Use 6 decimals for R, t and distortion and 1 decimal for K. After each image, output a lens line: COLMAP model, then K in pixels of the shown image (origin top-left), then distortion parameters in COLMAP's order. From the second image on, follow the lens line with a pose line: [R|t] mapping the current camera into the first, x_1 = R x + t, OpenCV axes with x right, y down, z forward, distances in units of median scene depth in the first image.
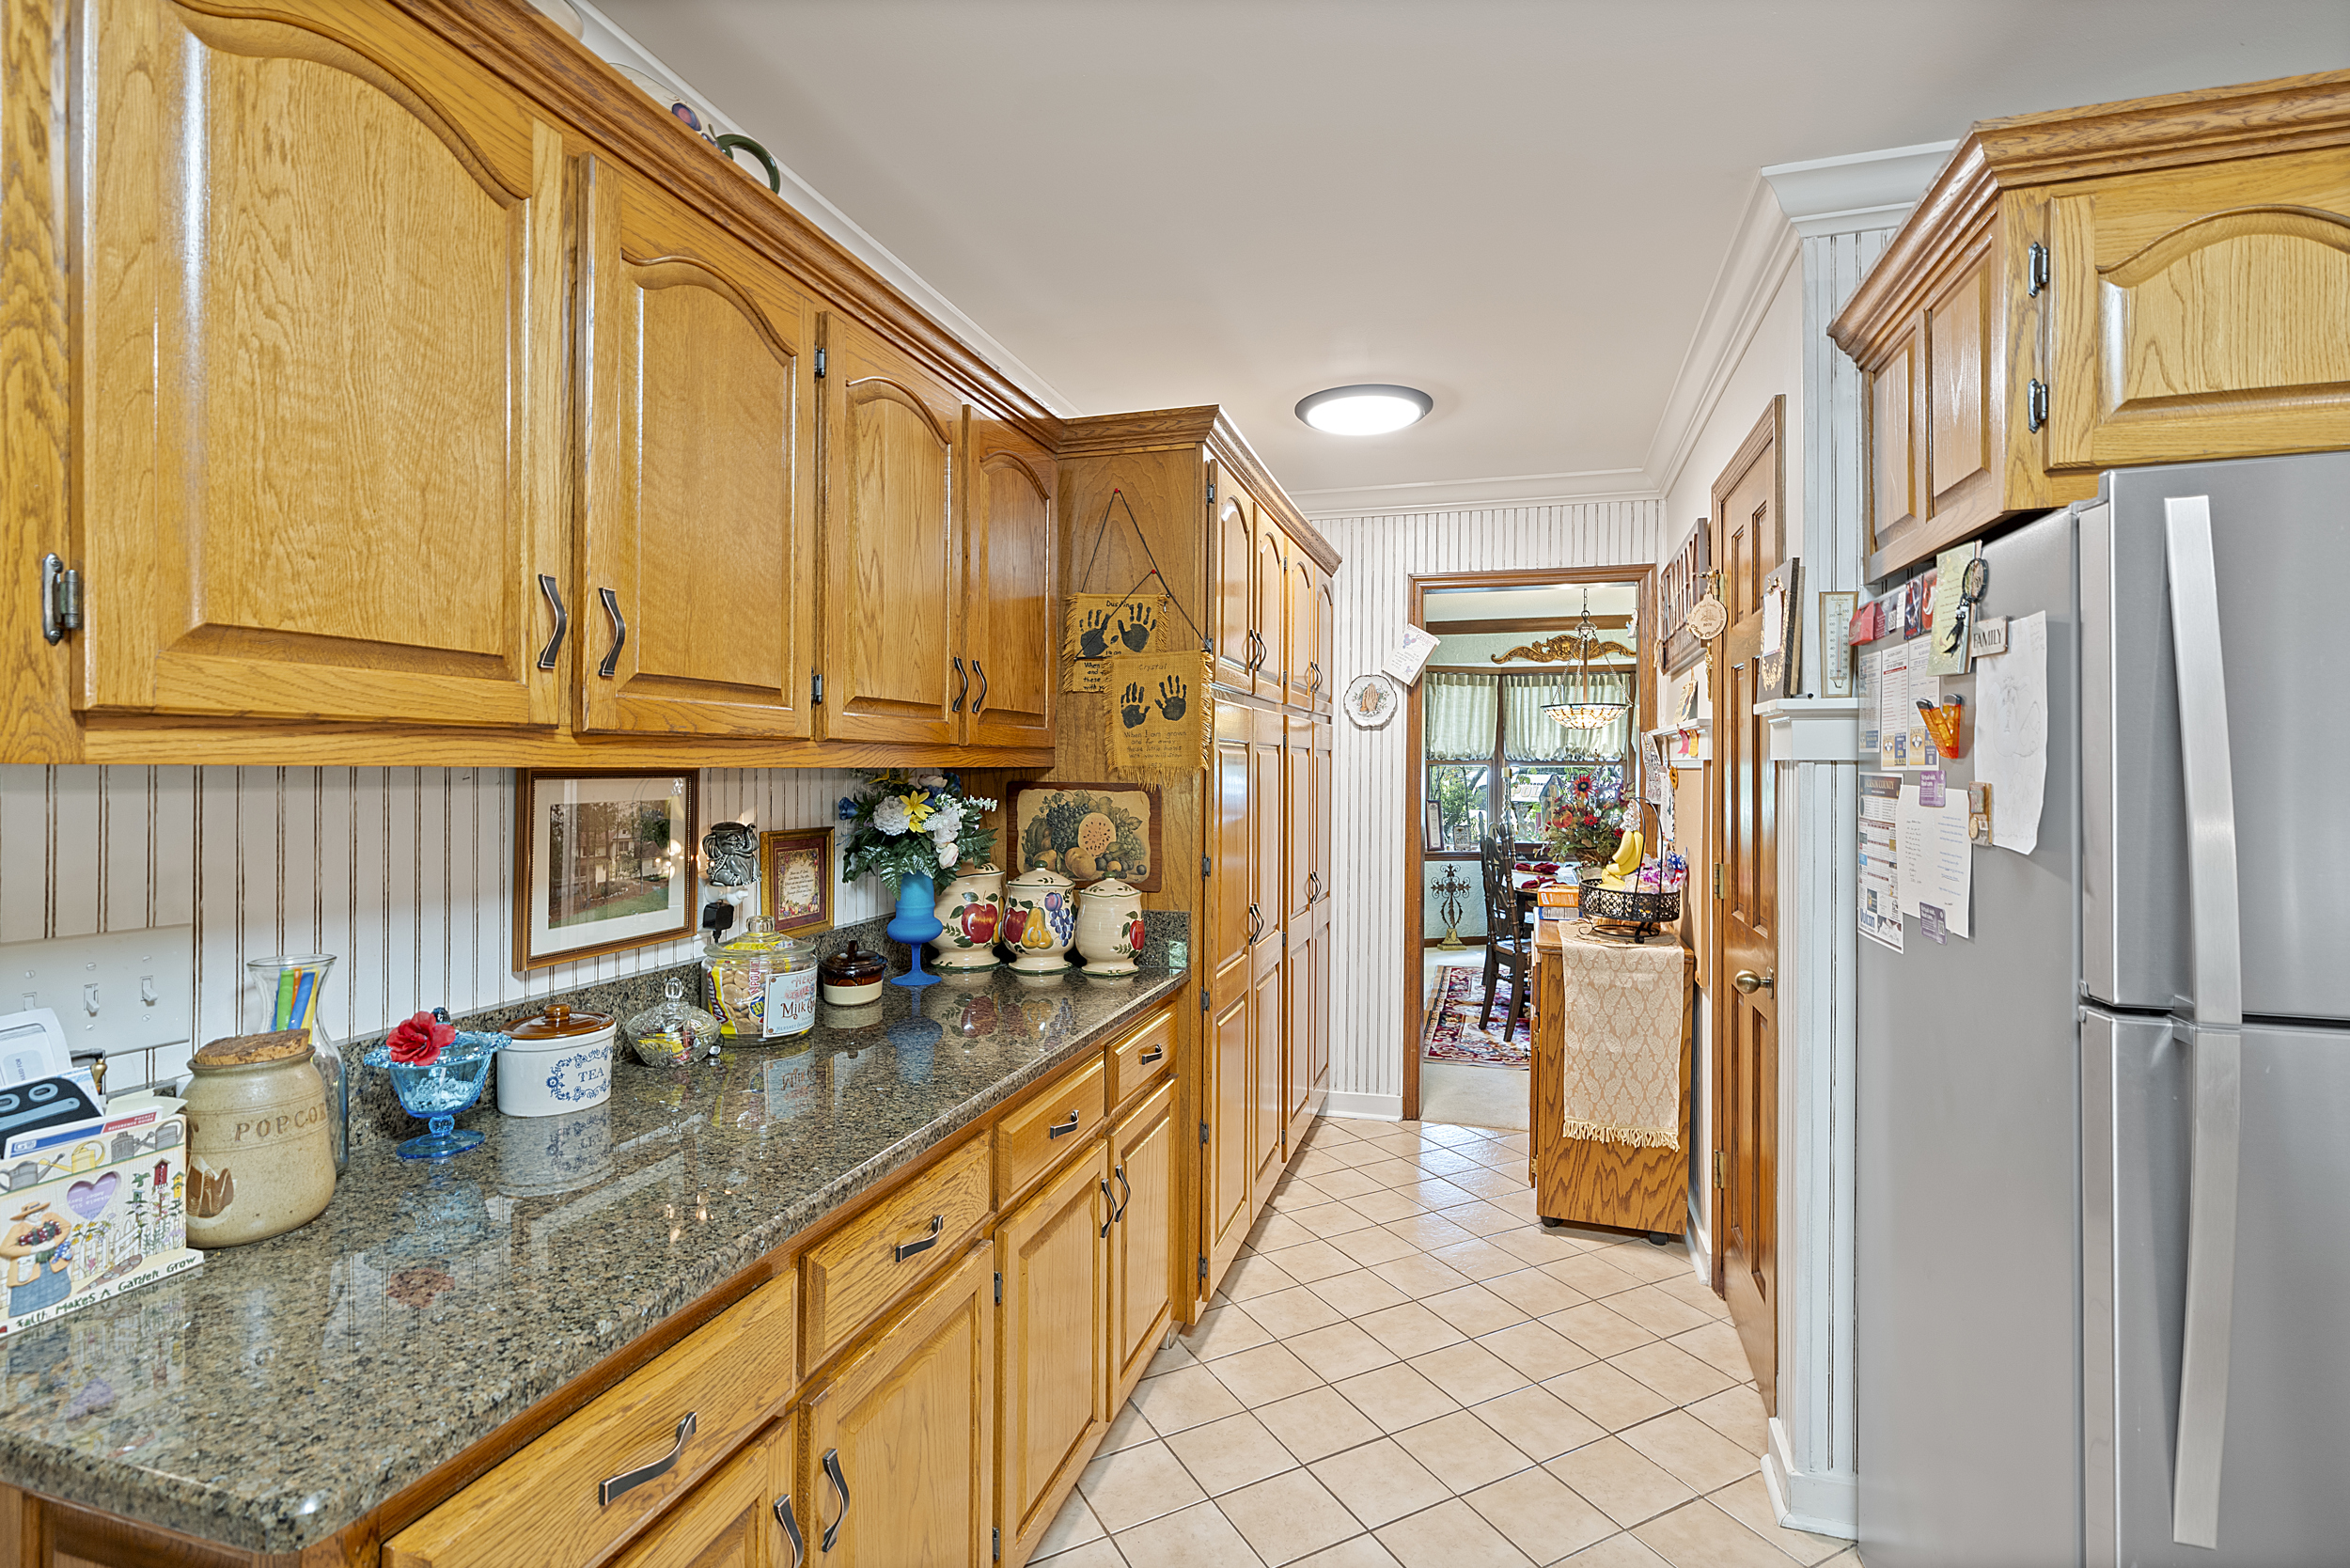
lens RADIAL K [[1078.1, 0, 1177.7], [0, 1078.1, 767.1], [0, 0, 1]] dist [-0.007064, 0.000695]
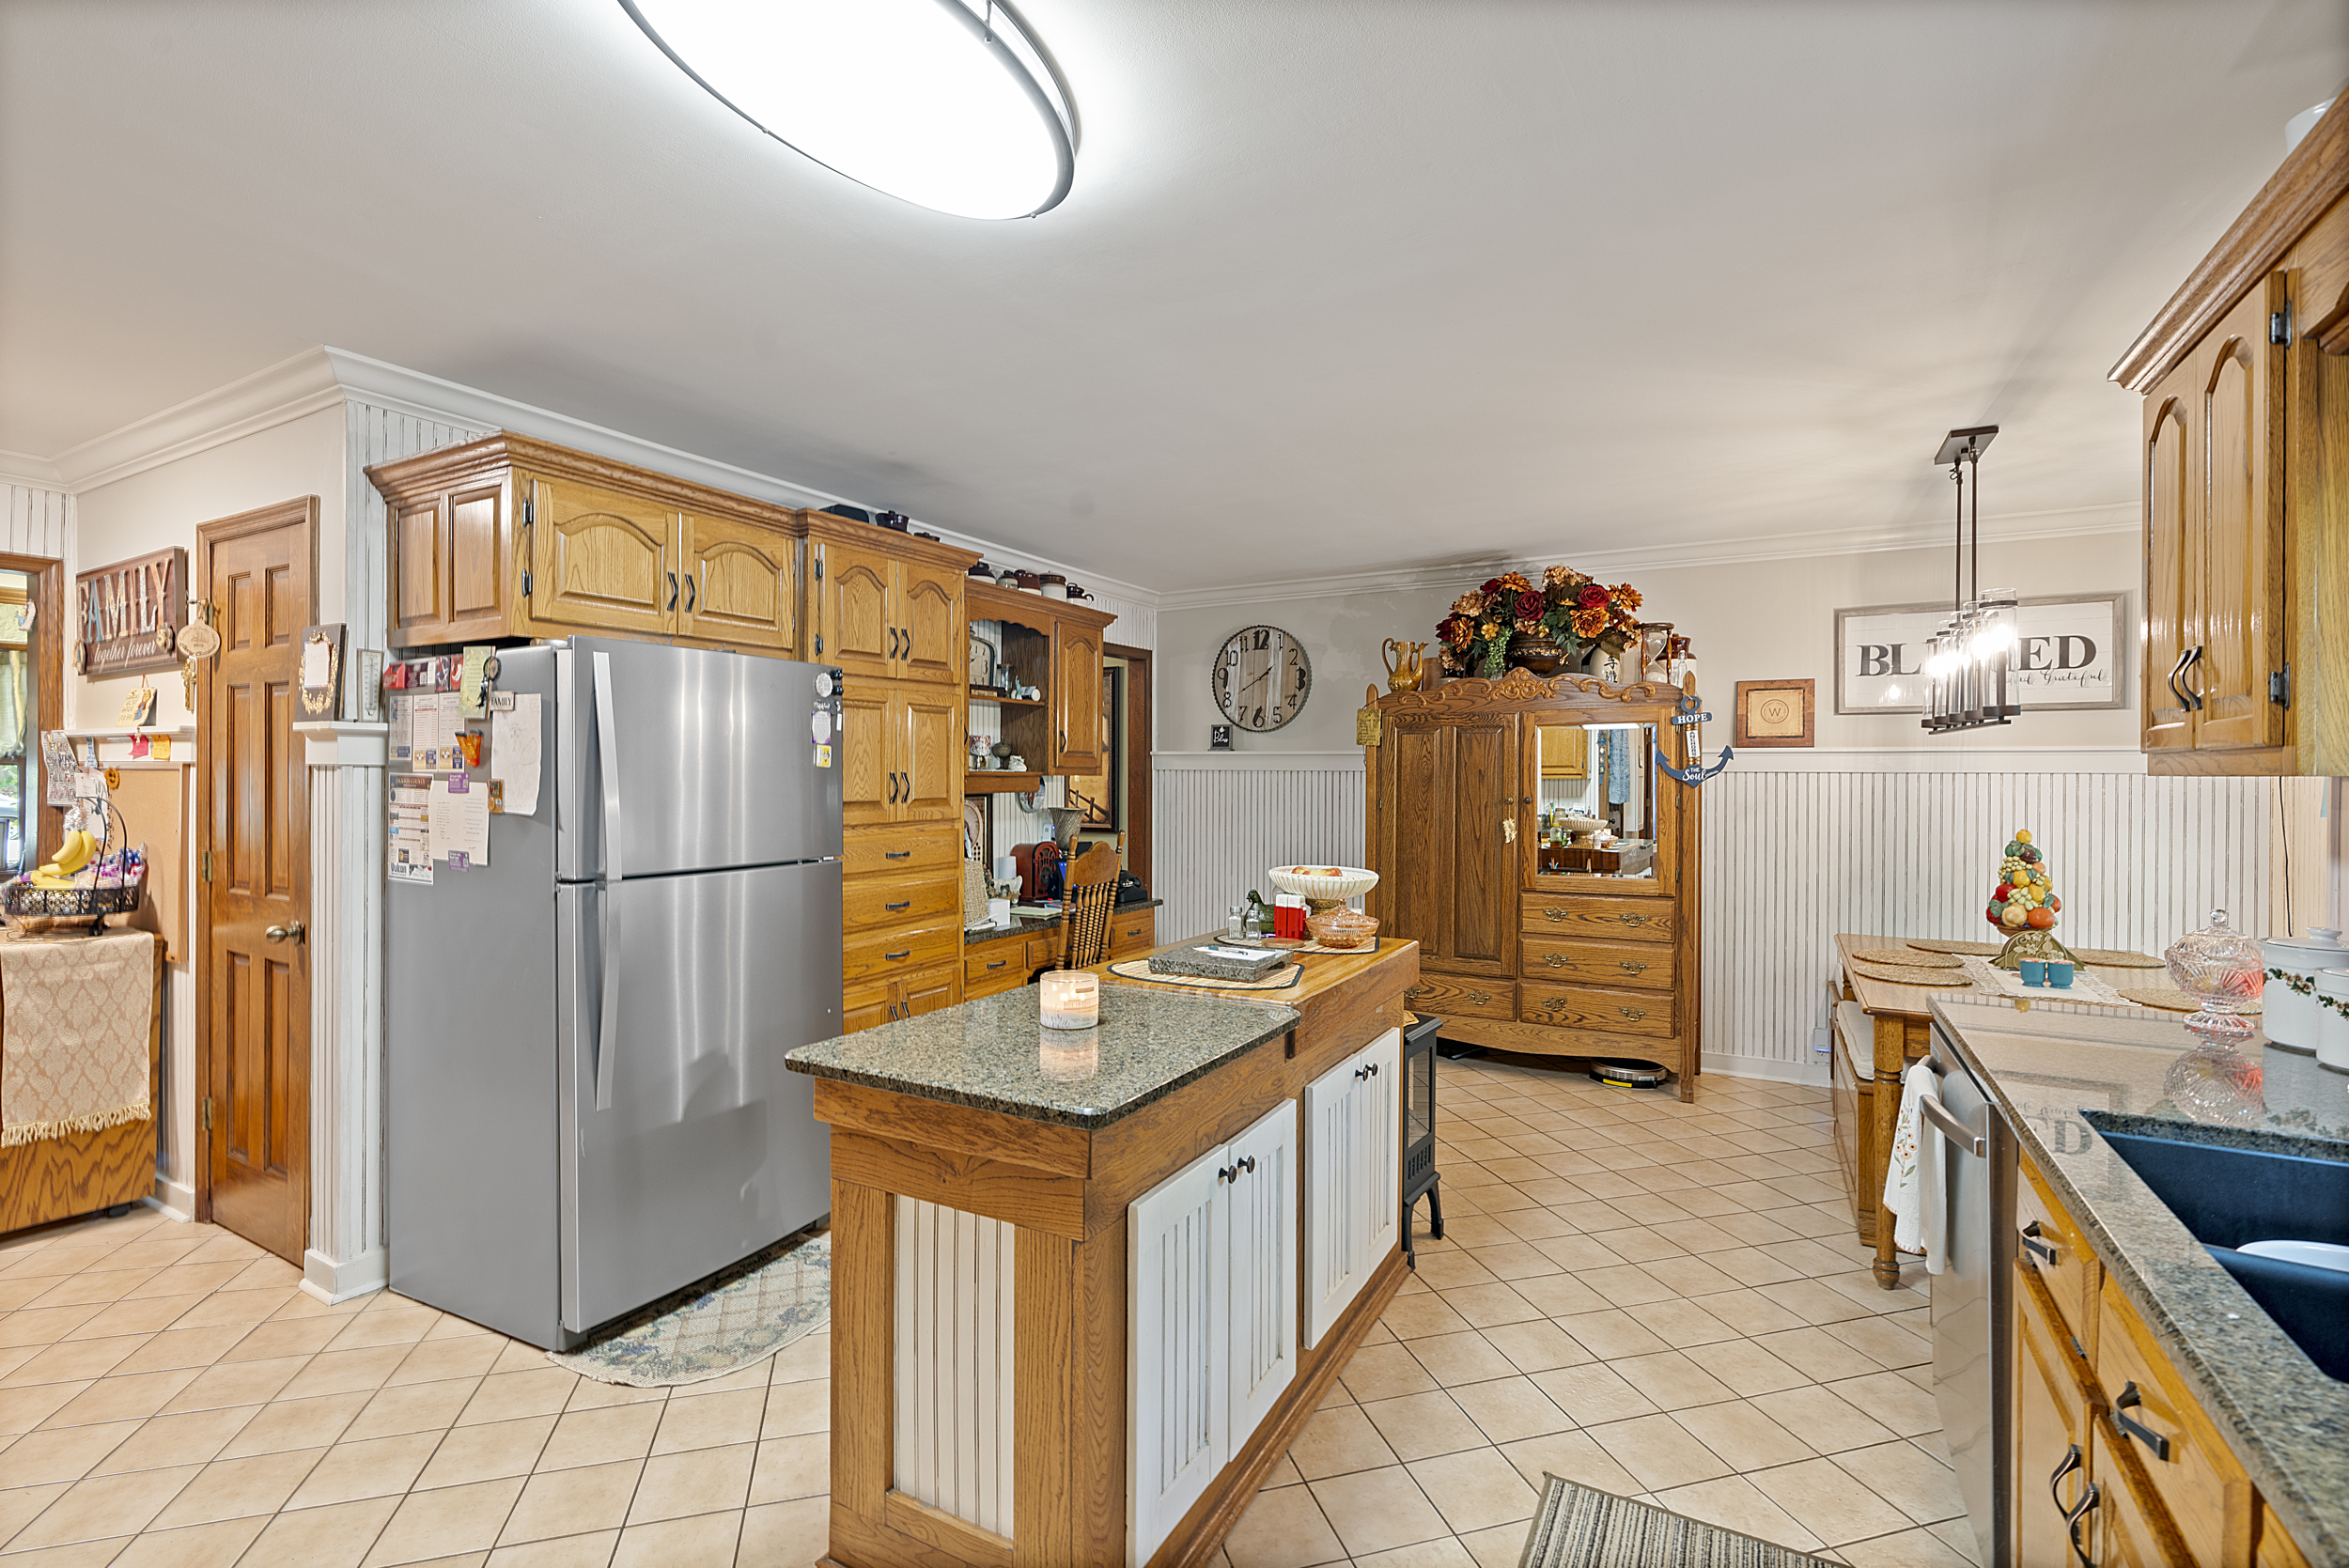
lens RADIAL K [[1062.0, 0, 1174.5], [0, 1062.0, 784.0], [0, 0, 1]] dist [-0.001529, 0.000727]
pose [[0.209213, -0.006534, 0.977848, -0.570664], [-0.007142, 0.999941, 0.008209, -0.000416], [-0.977844, -0.008701, 0.209154, -0.375753]]
